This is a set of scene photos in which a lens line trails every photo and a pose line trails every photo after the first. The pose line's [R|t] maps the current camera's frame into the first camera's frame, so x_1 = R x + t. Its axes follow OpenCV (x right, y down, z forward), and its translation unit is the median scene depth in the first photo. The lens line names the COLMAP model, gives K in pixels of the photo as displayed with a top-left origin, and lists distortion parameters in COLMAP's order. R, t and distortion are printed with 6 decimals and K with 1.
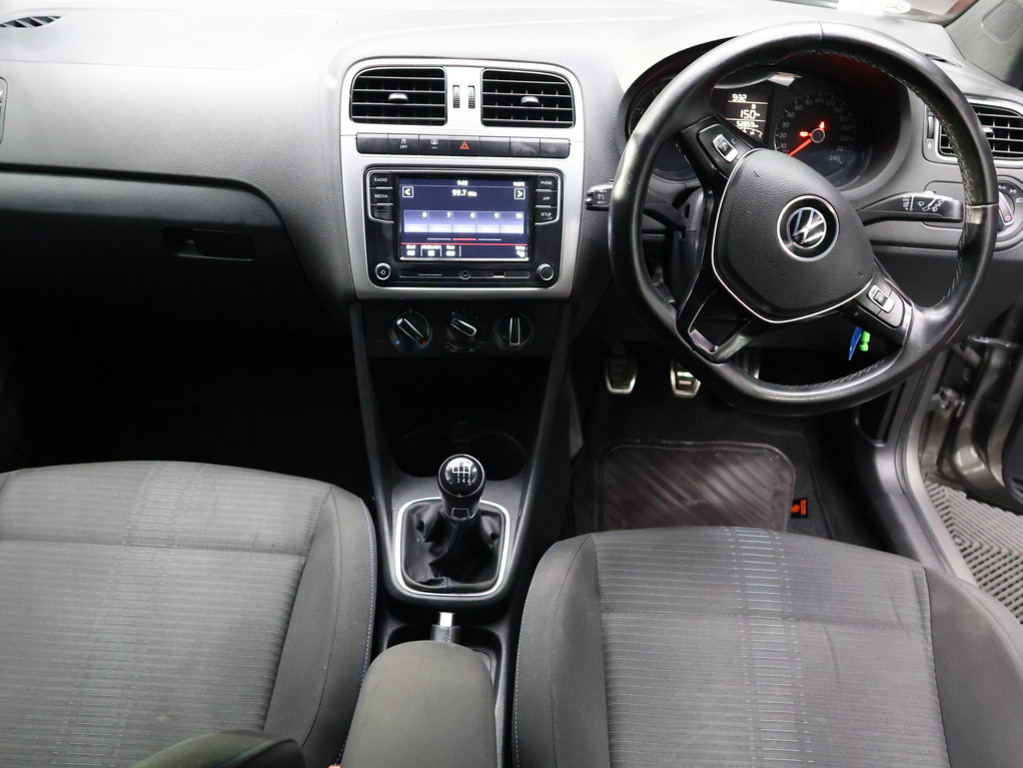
lens RADIAL K [[869.8, 0, 511.5], [0, 869.8, 384.0], [0, 0, 1]] dist [-0.001531, 0.000786]
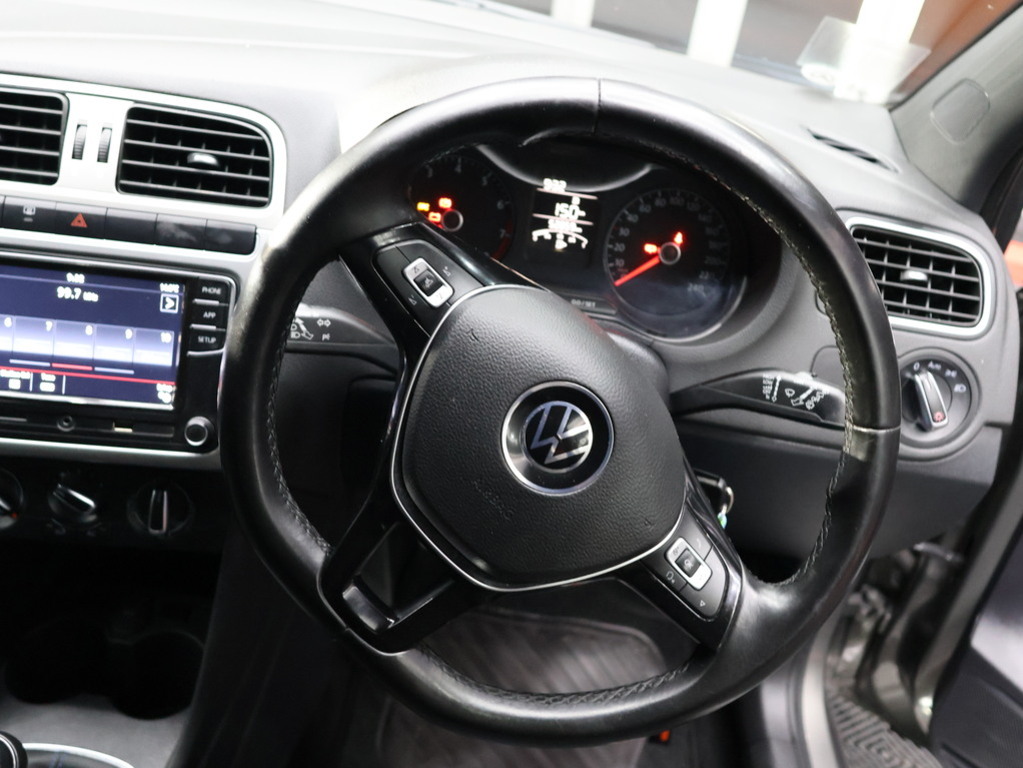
lens RADIAL K [[869.8, 0, 511.5], [0, 869.8, 384.0], [0, 0, 1]] dist [-0.001531, 0.000786]
pose [[0.994940, 0.100471, 0.000584, 0.262577], [-0.100367, 0.994141, -0.040129, -0.160965], [-0.004612, 0.039867, 0.999194, 0.373050]]
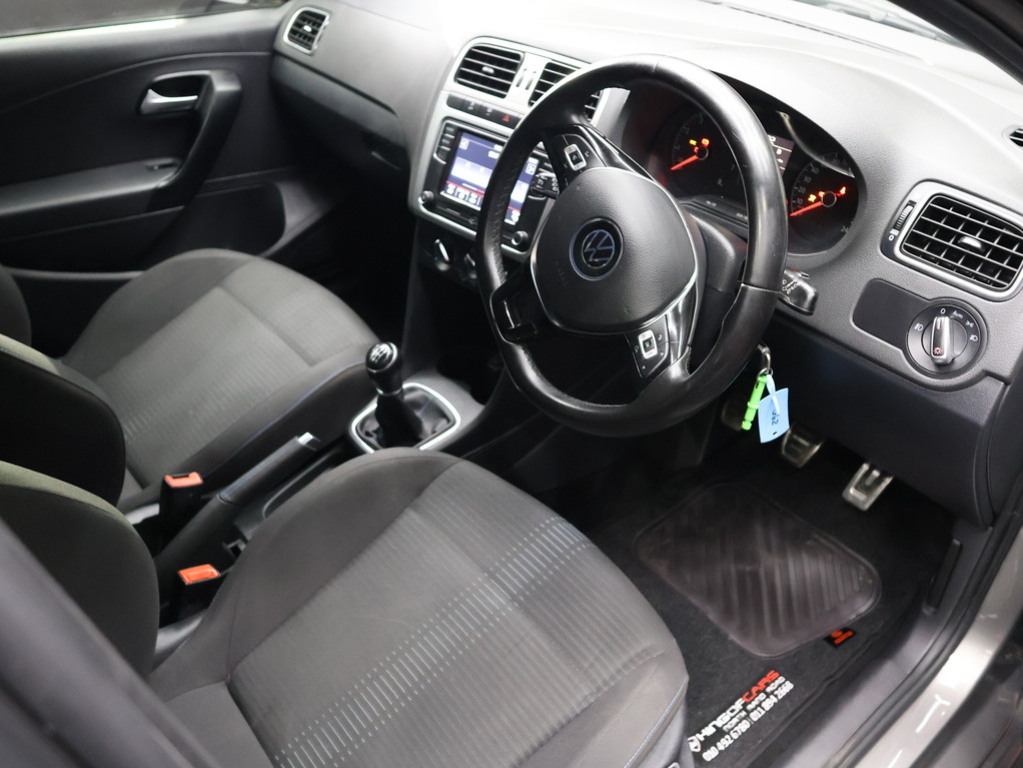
lens RADIAL K [[869.8, 0, 511.5], [0, 869.8, 384.0], [0, 0, 1]] dist [-0.001531, 0.000786]
pose [[0.650590, 0.405237, -0.642274, 0.860351], [-0.401647, 0.901376, 0.161869, -0.137846], [0.644526, 0.152657, 0.749188, 0.155918]]
